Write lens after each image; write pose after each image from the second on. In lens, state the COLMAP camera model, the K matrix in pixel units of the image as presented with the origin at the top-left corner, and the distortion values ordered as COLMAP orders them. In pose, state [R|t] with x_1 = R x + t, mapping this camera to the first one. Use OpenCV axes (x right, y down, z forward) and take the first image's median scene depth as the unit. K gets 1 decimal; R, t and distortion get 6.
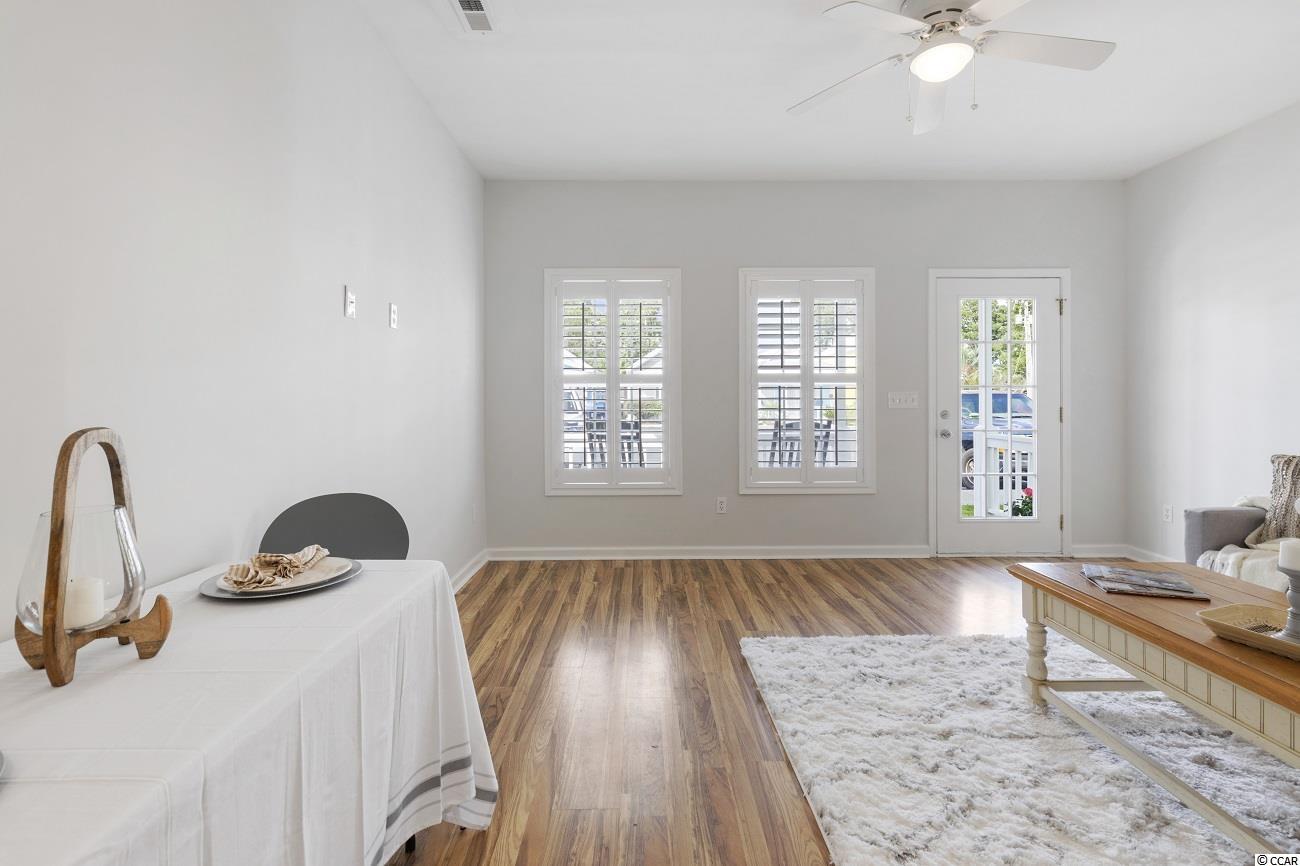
lens RADIAL K [[590.4, 0, 650.7], [0, 590.4, 424.1], [0, 0, 1]] dist [0.001902, 0.000207]
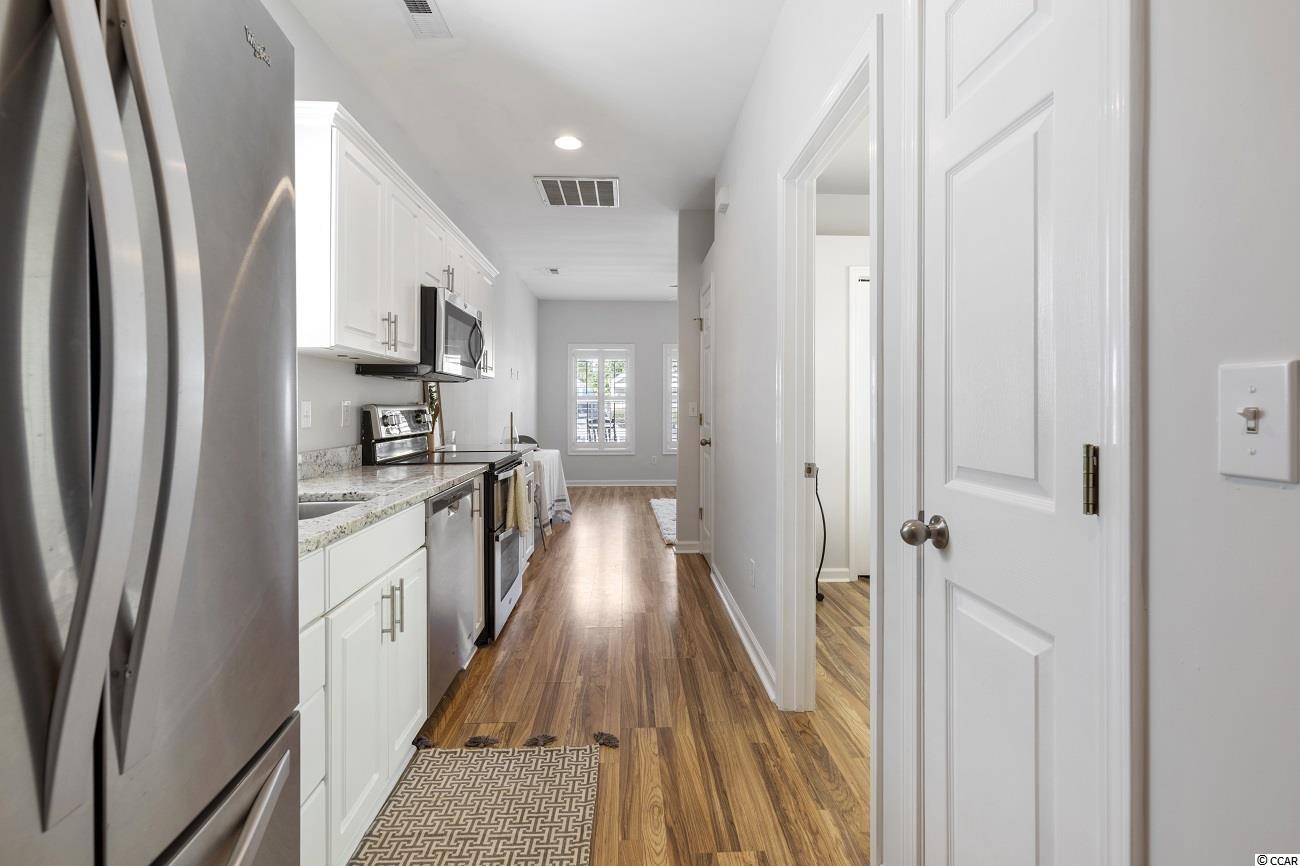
lens RADIAL K [[590.4, 0, 648.4], [0, 590.4, 423.4], [0, 0, 1]] dist [0.001902, 0.000207]
pose [[0.999798, 0.001511, 0.020049, 0.059447], [-0.001211, 0.999887, -0.014965, 0.041237], [-0.020069, 0.014938, 0.999687, -1.066222]]
